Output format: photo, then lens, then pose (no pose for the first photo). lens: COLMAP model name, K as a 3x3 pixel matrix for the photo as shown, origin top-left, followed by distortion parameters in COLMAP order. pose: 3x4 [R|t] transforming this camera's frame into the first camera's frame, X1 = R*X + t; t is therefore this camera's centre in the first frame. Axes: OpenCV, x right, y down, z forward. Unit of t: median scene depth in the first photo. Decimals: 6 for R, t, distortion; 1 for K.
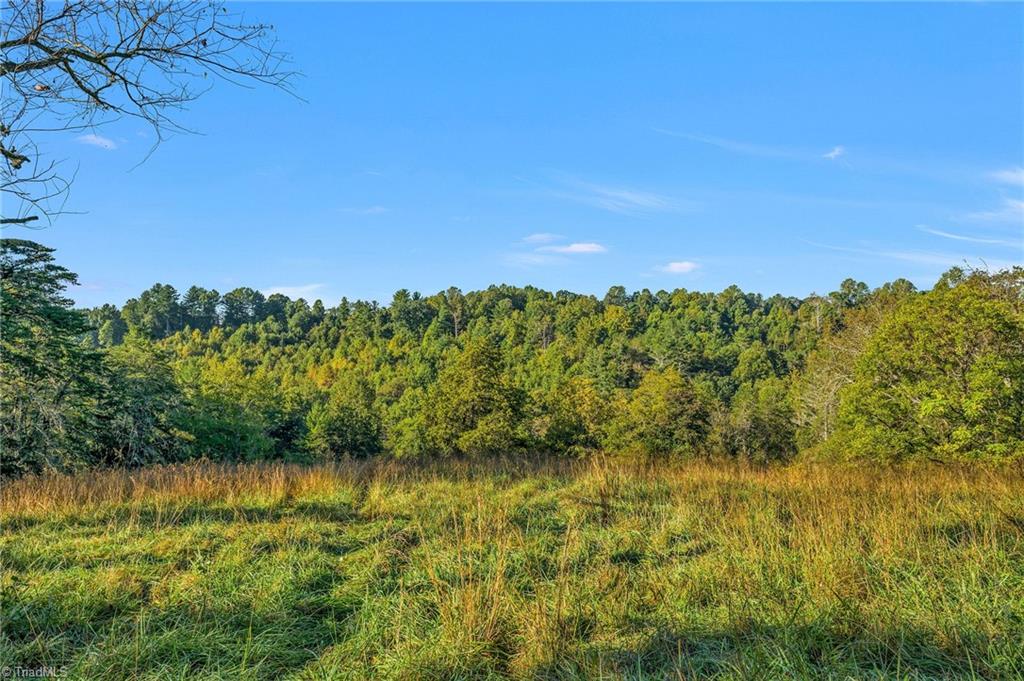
lens RADIAL K [[831.2, 0, 512.1], [0, 831.2, 339.6], [0, 0, 1]] dist [-0.000510, 0.001210]
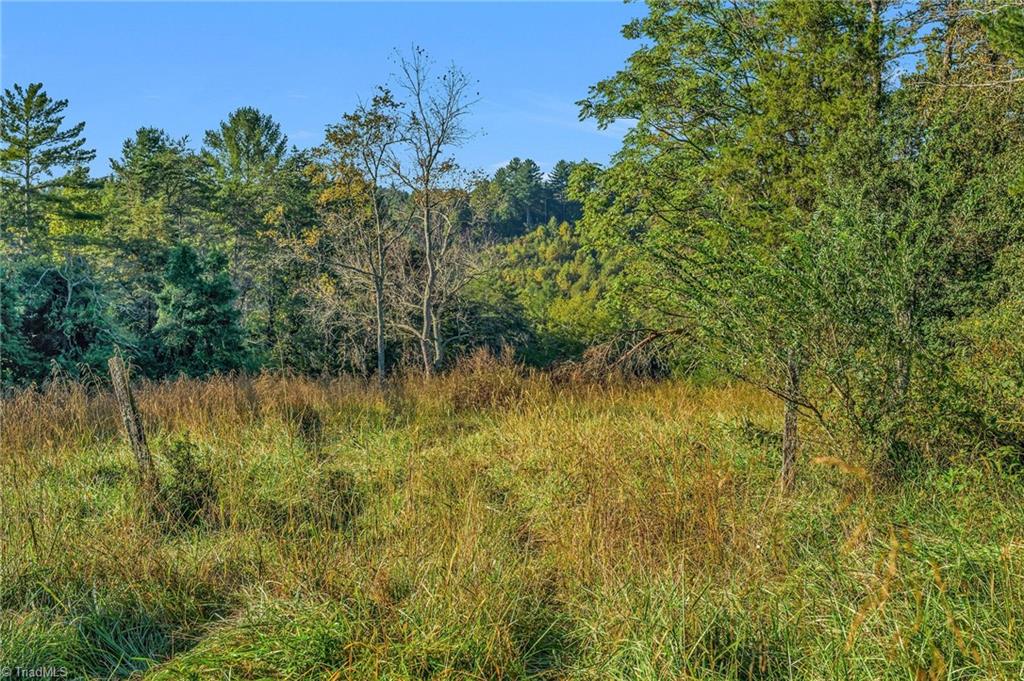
lens RADIAL K [[1351.6, 0, 512.1], [0, 1351.6, 340.4], [0, 0, 1]] dist [0.001053, 0.000000]
pose [[0.918229, 0.038376, -0.394186, 0.045143], [-0.004073, 0.996157, 0.087493, -0.012784], [0.396029, -0.078734, 0.914856, -0.100225]]
